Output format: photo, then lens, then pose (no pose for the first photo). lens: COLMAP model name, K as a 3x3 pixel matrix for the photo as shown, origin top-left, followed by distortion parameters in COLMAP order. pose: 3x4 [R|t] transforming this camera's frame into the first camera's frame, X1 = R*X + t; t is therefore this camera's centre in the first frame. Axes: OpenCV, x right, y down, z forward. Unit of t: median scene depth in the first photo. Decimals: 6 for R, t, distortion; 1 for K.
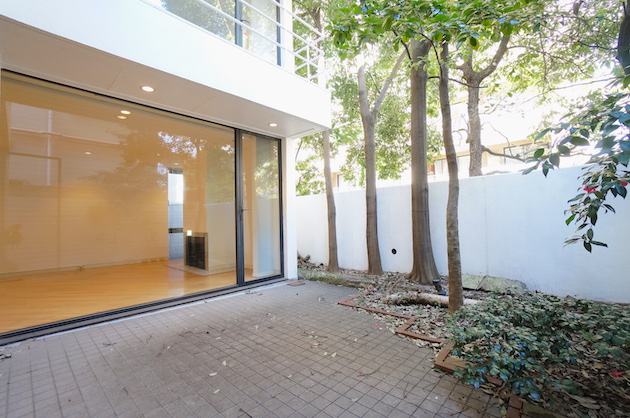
lens RADIAL K [[276.6, 0, 317.8], [0, 276.6, 208.8], [0, 0, 1]] dist [-0.022497, 0.000046]
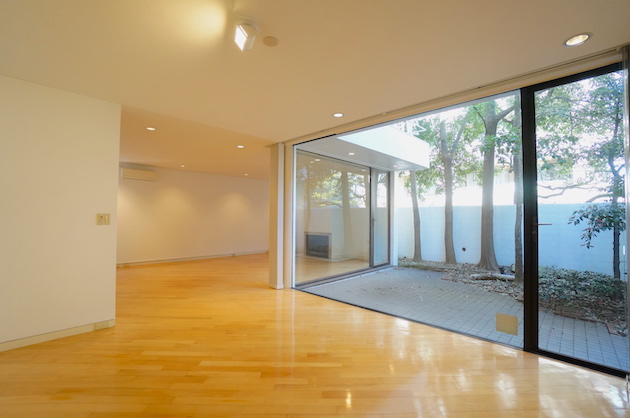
lens RADIAL K [[295.2, 0, 315.0], [0, 295.2, 209.0], [0, 0, 1]] dist [-0.001007, 0.000084]
pose [[0.999555, 0.029557, 0.004010, -0.555869], [-0.029613, 0.999454, 0.014666, -0.065537], [-0.003574, -0.014778, 0.999884, -0.609646]]
